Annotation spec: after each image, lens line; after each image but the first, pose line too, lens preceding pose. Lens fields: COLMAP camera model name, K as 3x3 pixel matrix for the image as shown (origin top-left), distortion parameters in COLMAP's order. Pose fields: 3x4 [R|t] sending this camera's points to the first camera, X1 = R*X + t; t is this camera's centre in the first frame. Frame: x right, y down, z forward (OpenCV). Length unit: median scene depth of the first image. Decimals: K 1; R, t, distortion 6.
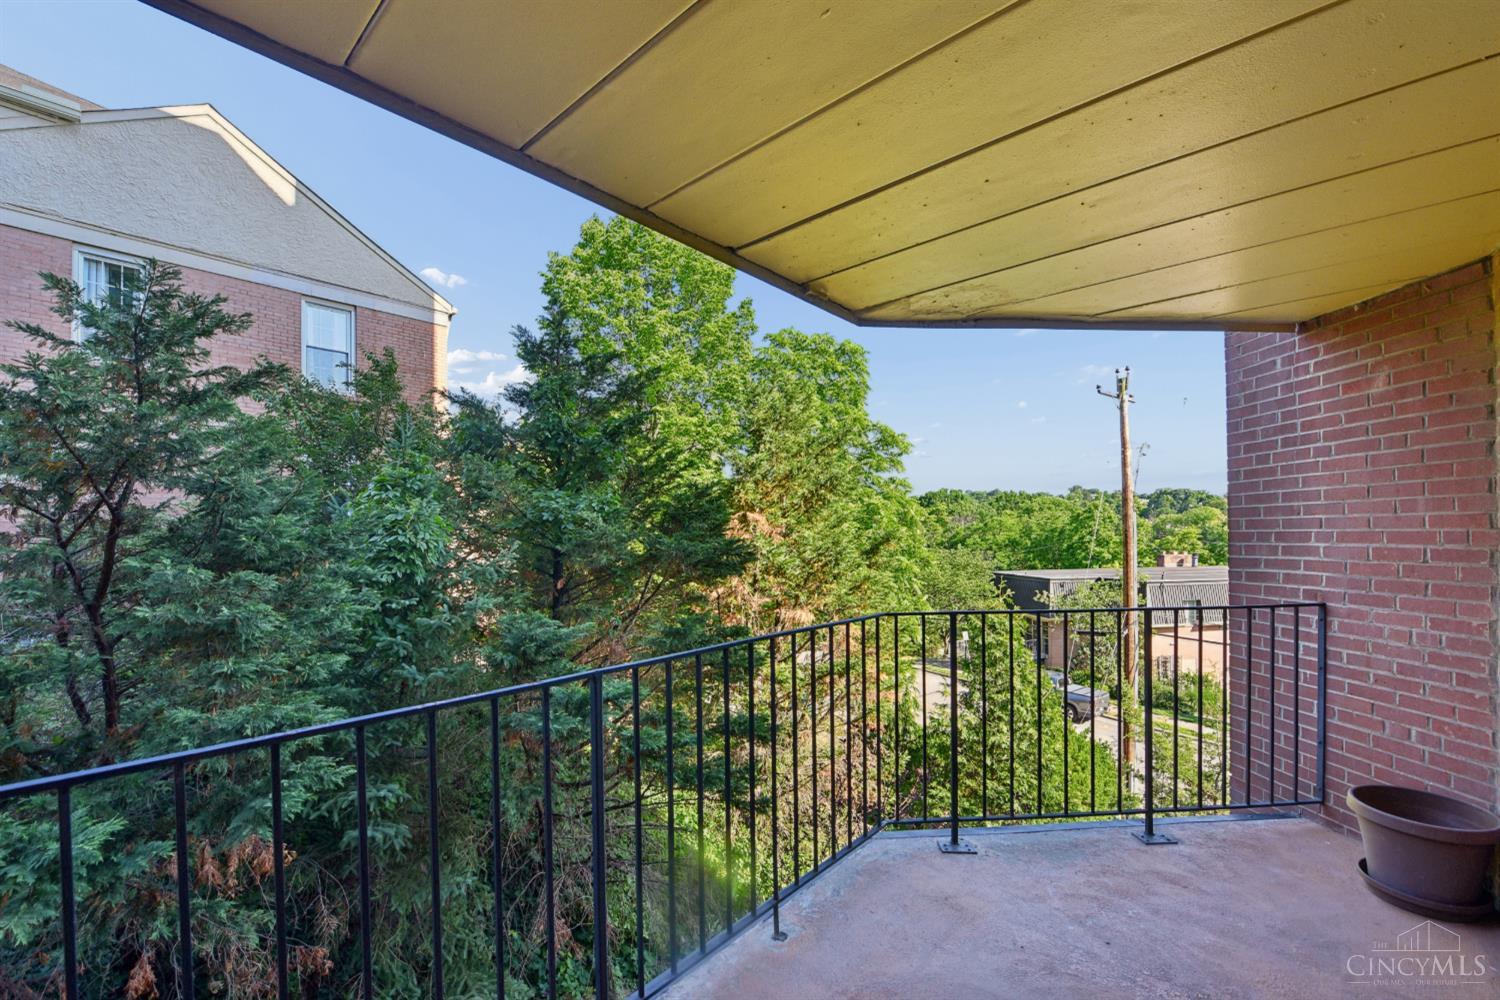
lens RADIAL K [[622.4, 0, 765.3], [0, 622.4, 538.0], [0, 0, 1]] dist [-0.000236, -0.001147]
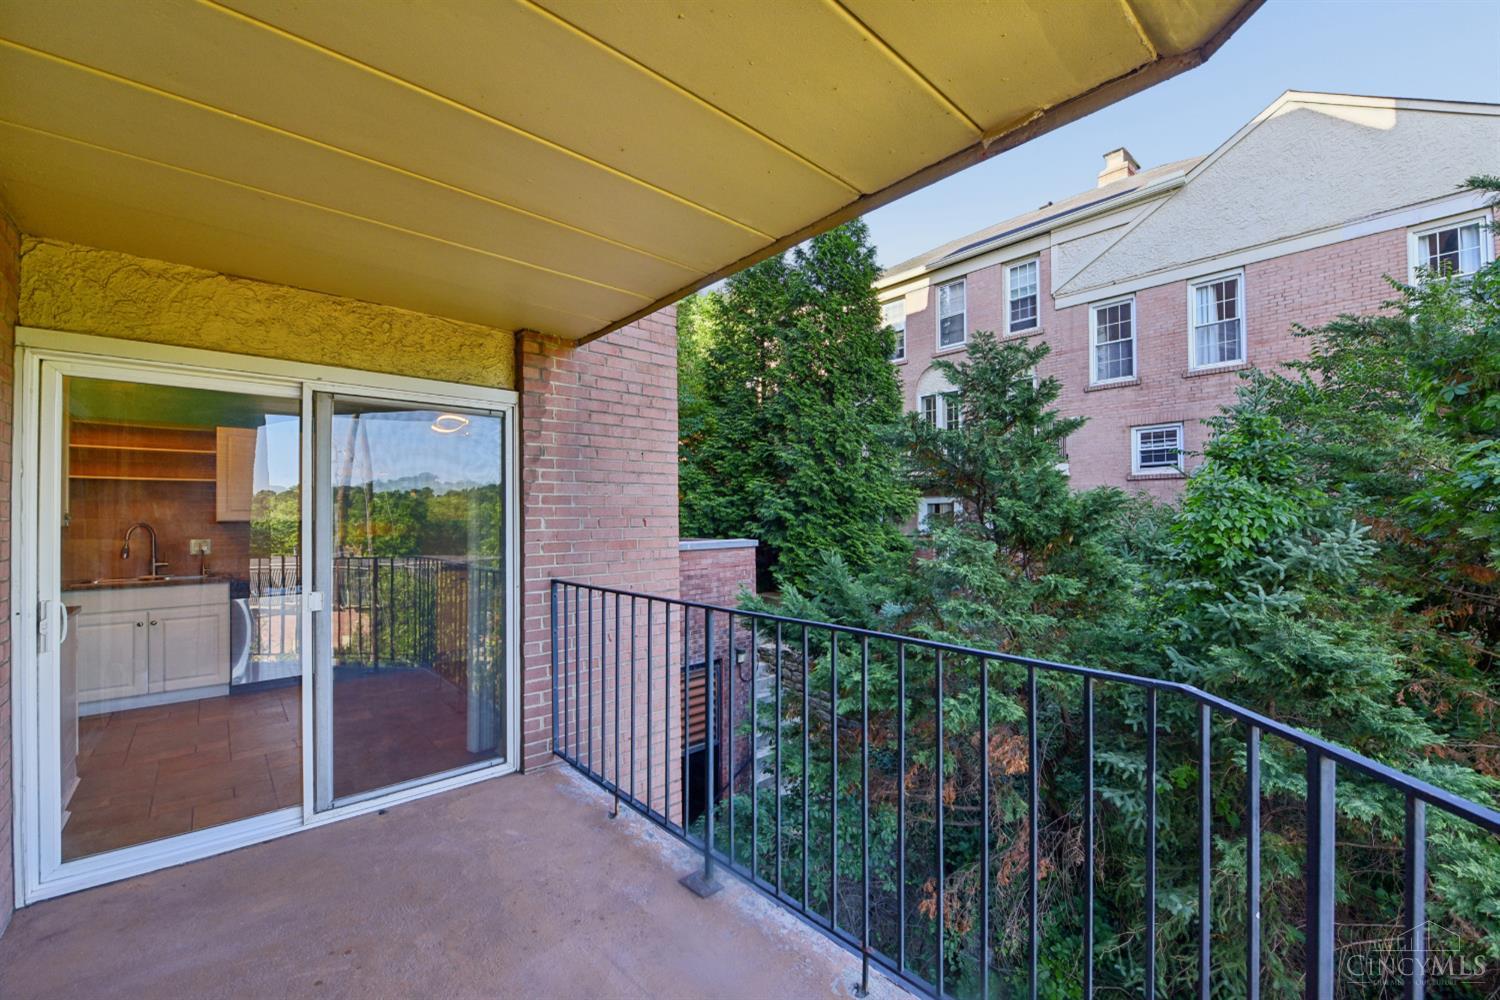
lens RADIAL K [[622.4, 0, 751.3], [0, 622.4, 511.2], [0, 0, 1]] dist [-0.000236, -0.001147]
pose [[-0.109398, -0.002543, -0.993995, 0.210069], [-0.007970, 0.999967, -0.001681, 0.001461], [0.993966, 0.007739, -0.109414, 0.237564]]
